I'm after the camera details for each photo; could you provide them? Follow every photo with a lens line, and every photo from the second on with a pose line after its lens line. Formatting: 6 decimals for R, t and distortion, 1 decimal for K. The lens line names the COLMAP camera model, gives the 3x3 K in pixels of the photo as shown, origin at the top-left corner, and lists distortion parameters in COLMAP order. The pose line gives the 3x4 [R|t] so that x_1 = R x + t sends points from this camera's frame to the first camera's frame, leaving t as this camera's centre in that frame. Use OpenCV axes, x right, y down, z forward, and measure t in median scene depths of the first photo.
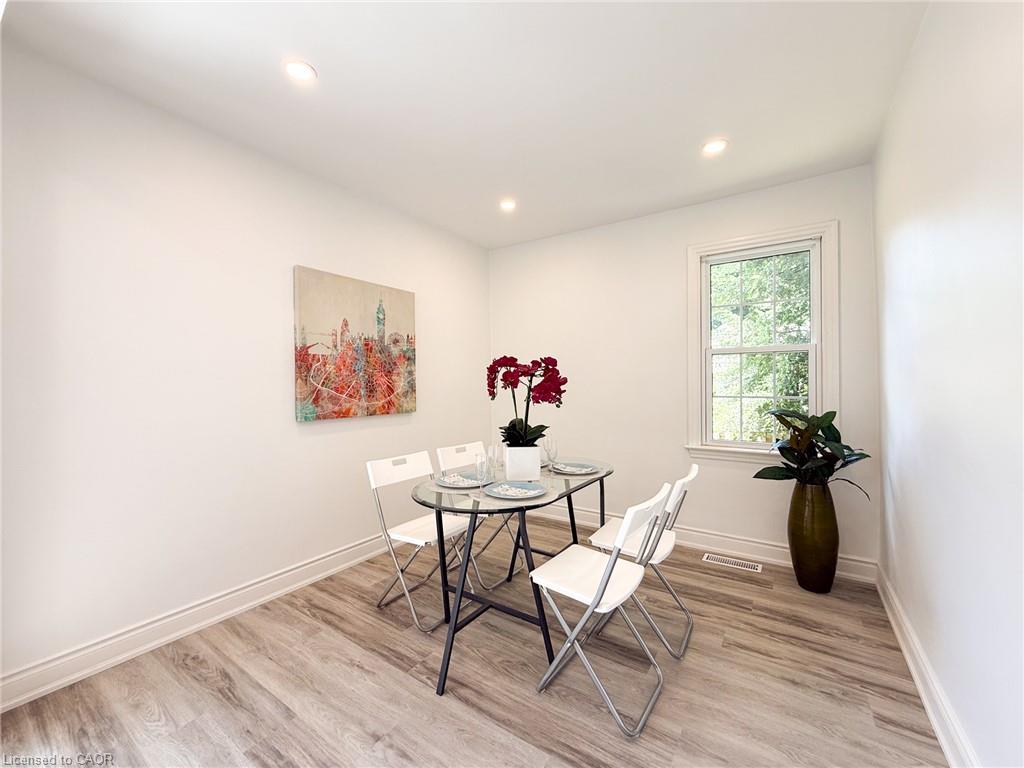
lens RADIAL K [[415.9, 0, 511.3], [0, 415.9, 384.0], [0, 0, 1]] dist [-0.000646, 0.000208]
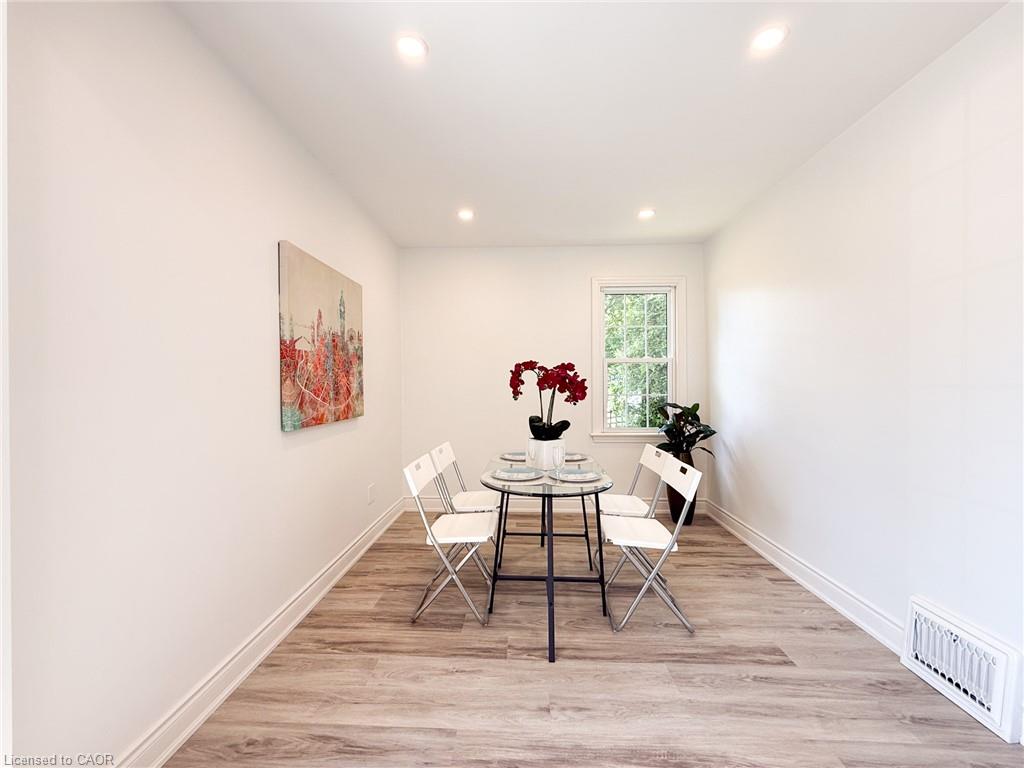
lens RADIAL K [[410.5, 0, 515.2], [0, 410.5, 383.9], [0, 0, 1]] dist [-0.000977, -0.000047]
pose [[0.847203, 0.002313, 0.531264, -0.557504], [-0.000839, 0.999995, -0.003015, -0.000928], [-0.531268, 0.002108, 0.847201, 0.073480]]
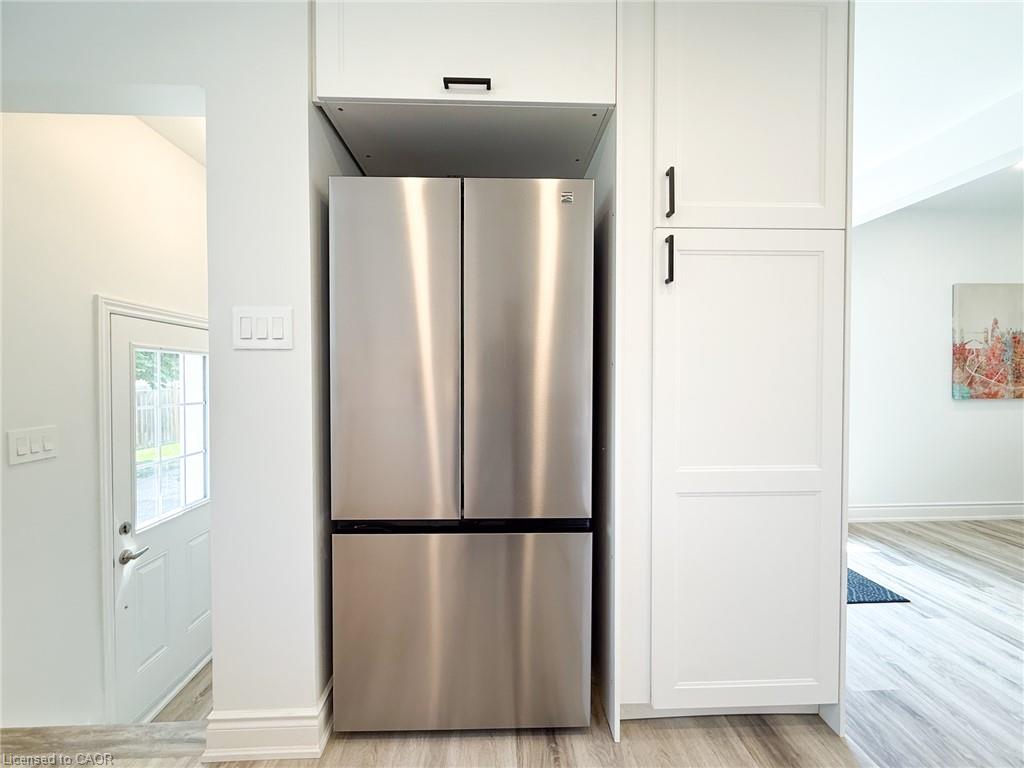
lens RADIAL K [[415.9, 0, 511.3], [0, 415.9, 384.0], [0, 0, 1]] dist [-0.000646, 0.000208]
pose [[0.586485, 0.021535, -0.809673, -0.263375], [0.001703, 0.999611, 0.027821, 0.001027], [0.809958, -0.017695, 0.586221, -0.969920]]
